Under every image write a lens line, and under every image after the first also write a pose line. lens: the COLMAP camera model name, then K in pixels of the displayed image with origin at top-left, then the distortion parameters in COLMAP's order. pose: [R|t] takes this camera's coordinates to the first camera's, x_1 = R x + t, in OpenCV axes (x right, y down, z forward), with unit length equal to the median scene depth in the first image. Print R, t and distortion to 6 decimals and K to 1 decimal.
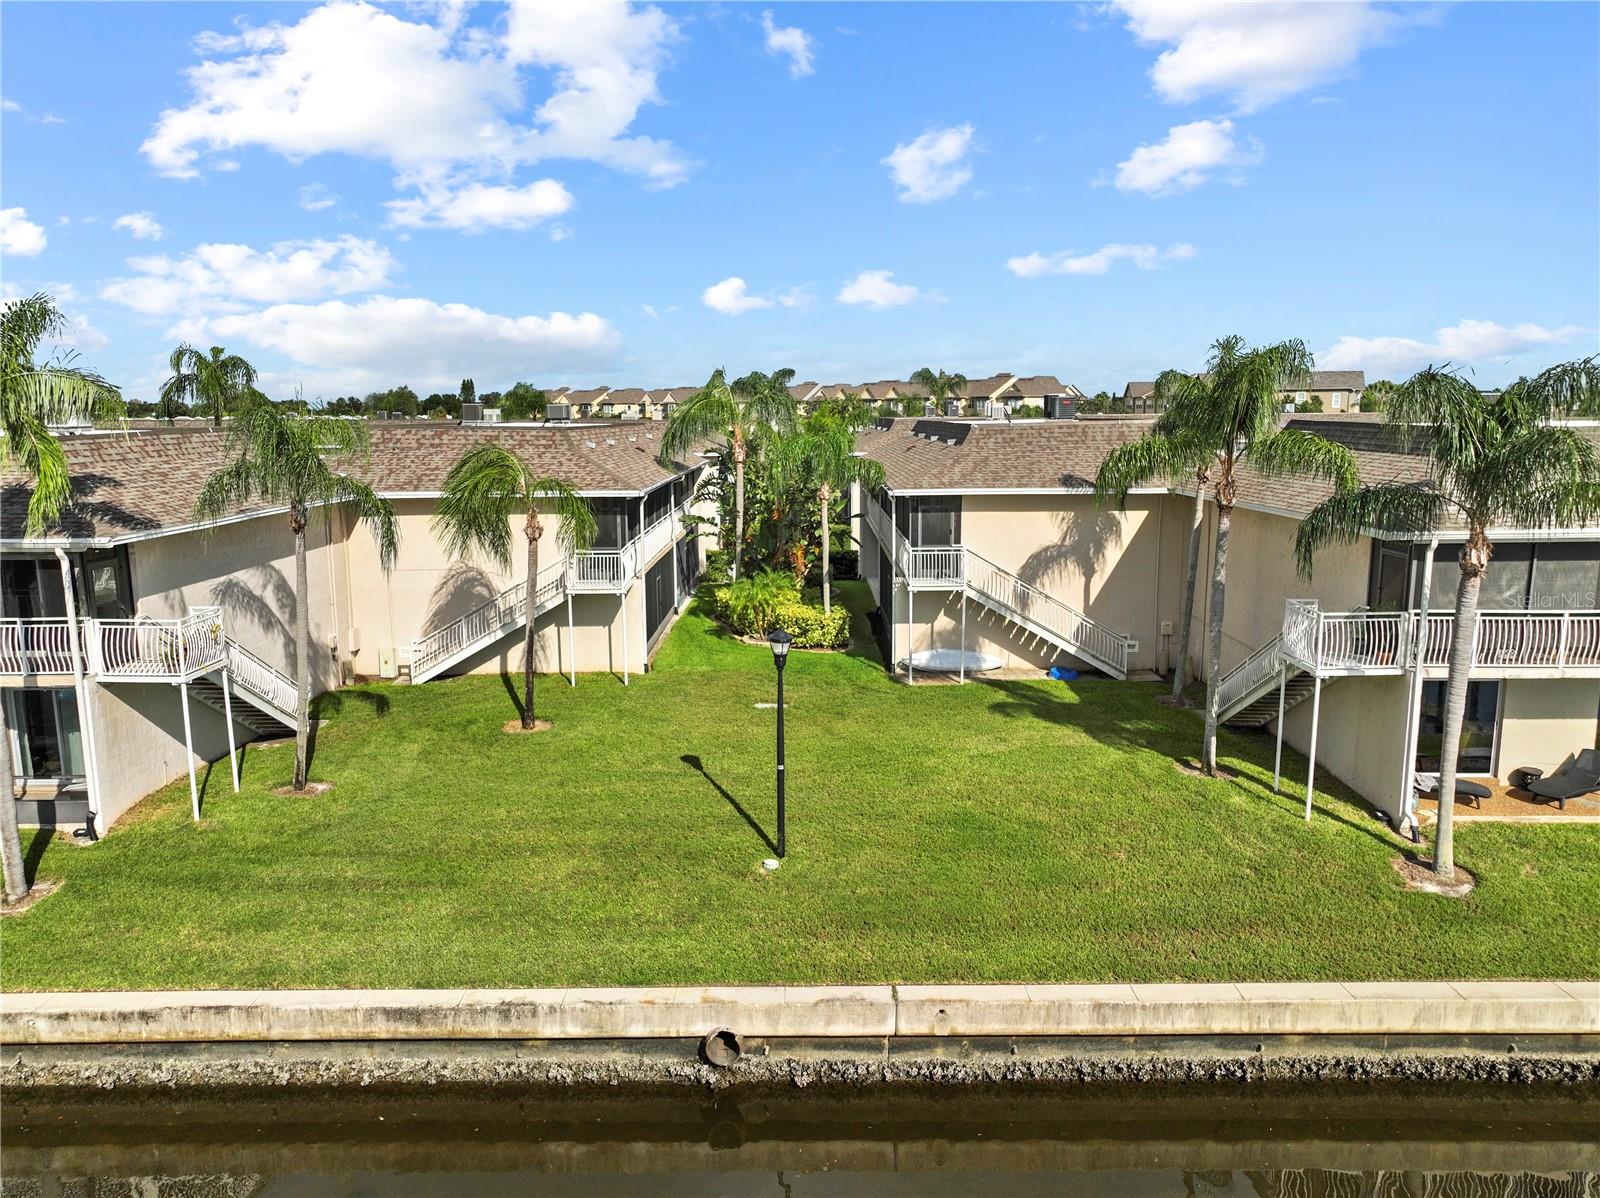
lens RADIAL K [[1116.1, 0, 800.0], [0, 1116.1, 599.0], [0, 0, 1]] dist [0.000456, 0.002401]
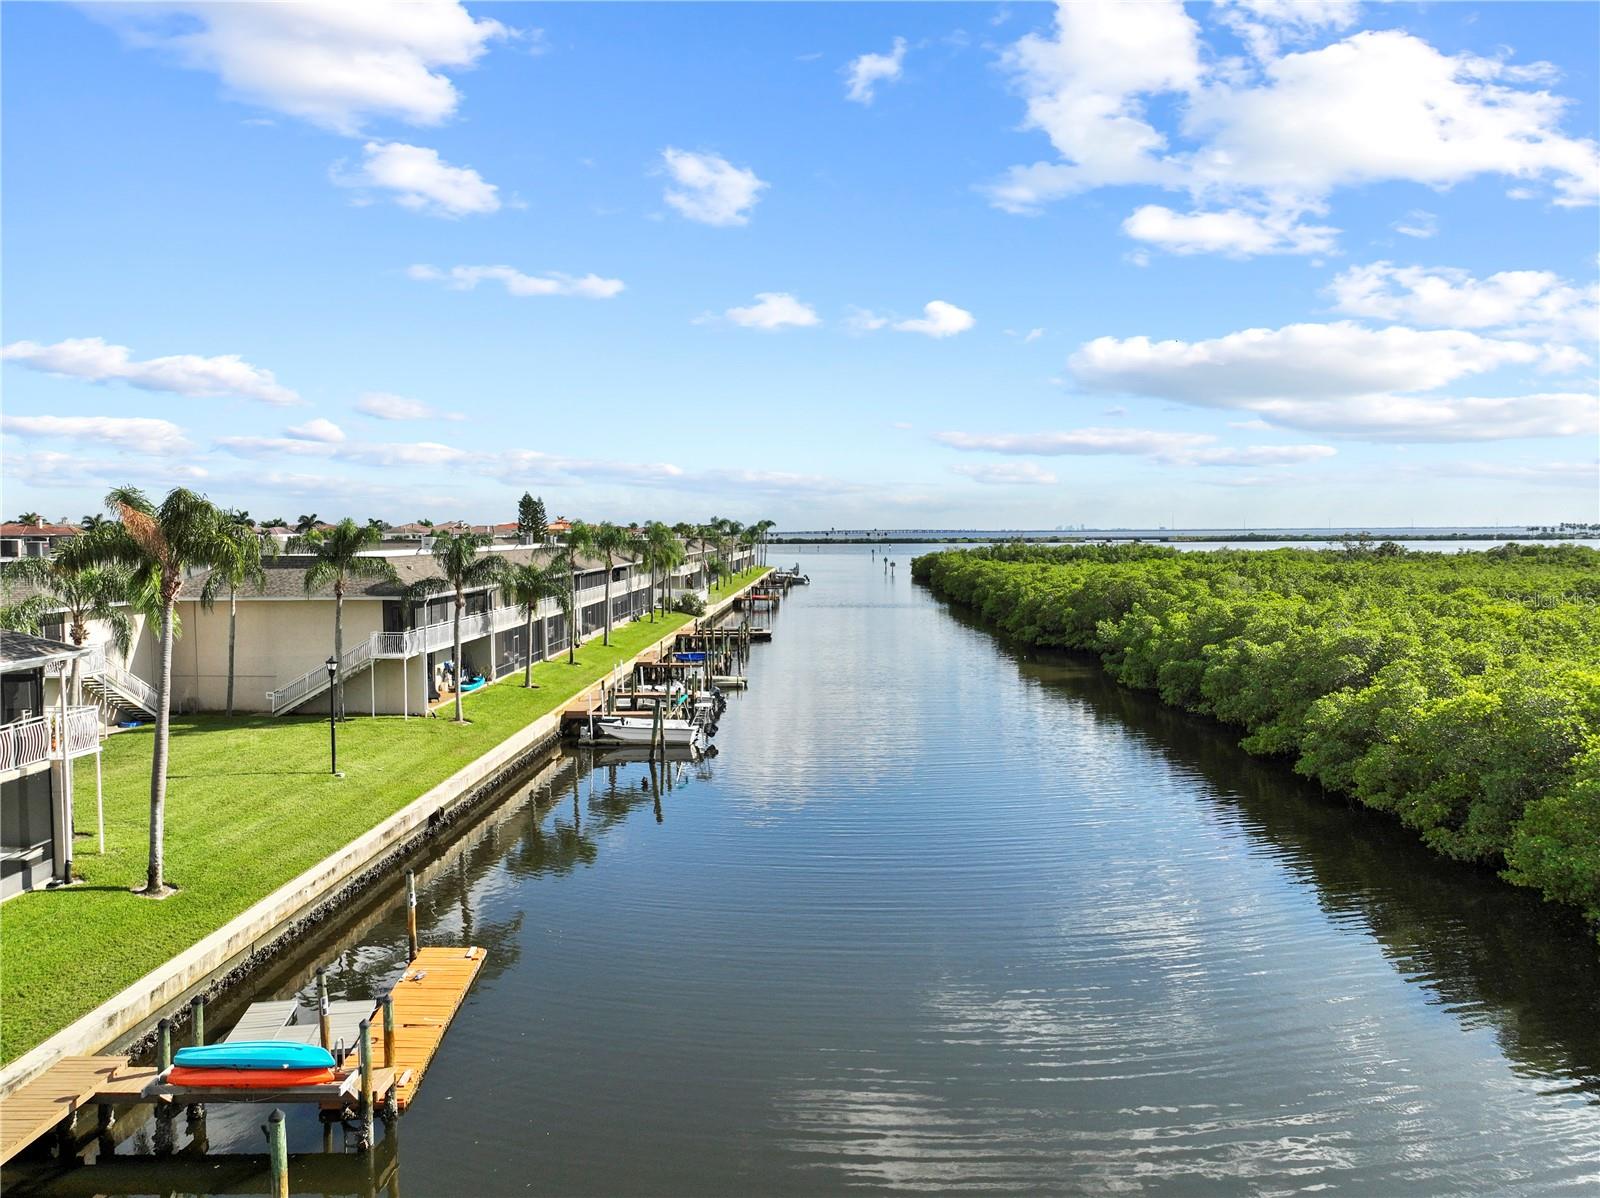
lens RADIAL K [[1116.1, 0, 800.0], [0, 1116.1, 599.0], [0, 0, 1]] dist [0.000456, 0.002401]
pose [[-0.003086, -0.037298, 0.999299, -1.882218], [0.163521, 0.985834, 0.037301, -0.004591], [-0.986535, 0.163522, 0.003057, 0.137280]]
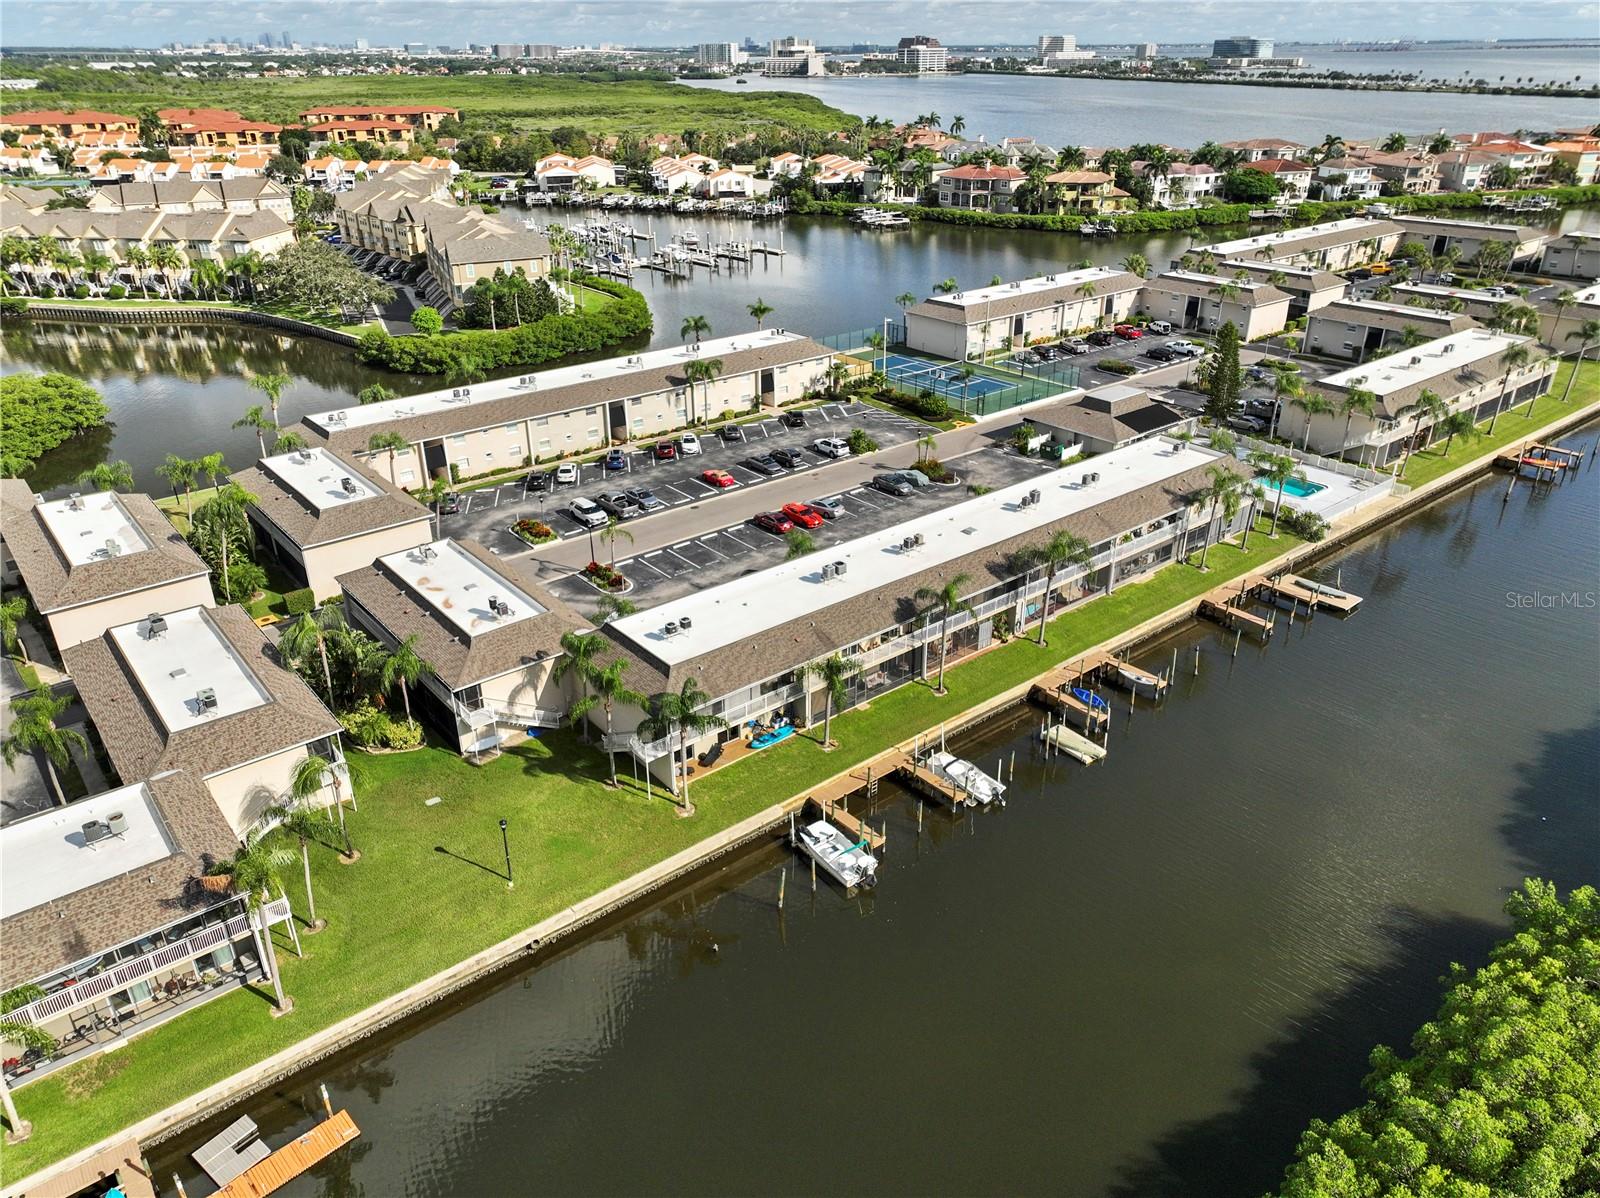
lens RADIAL K [[1116.1, 0, 800.0], [0, 1116.1, 599.0], [0, 0, 1]] dist [0.000456, 0.002401]
pose [[0.767381, -0.282458, 0.575625, -0.922737], [0.104253, 0.940760, 0.322648, -1.360385], [-0.632660, -0.187583, 0.751368, -1.623926]]
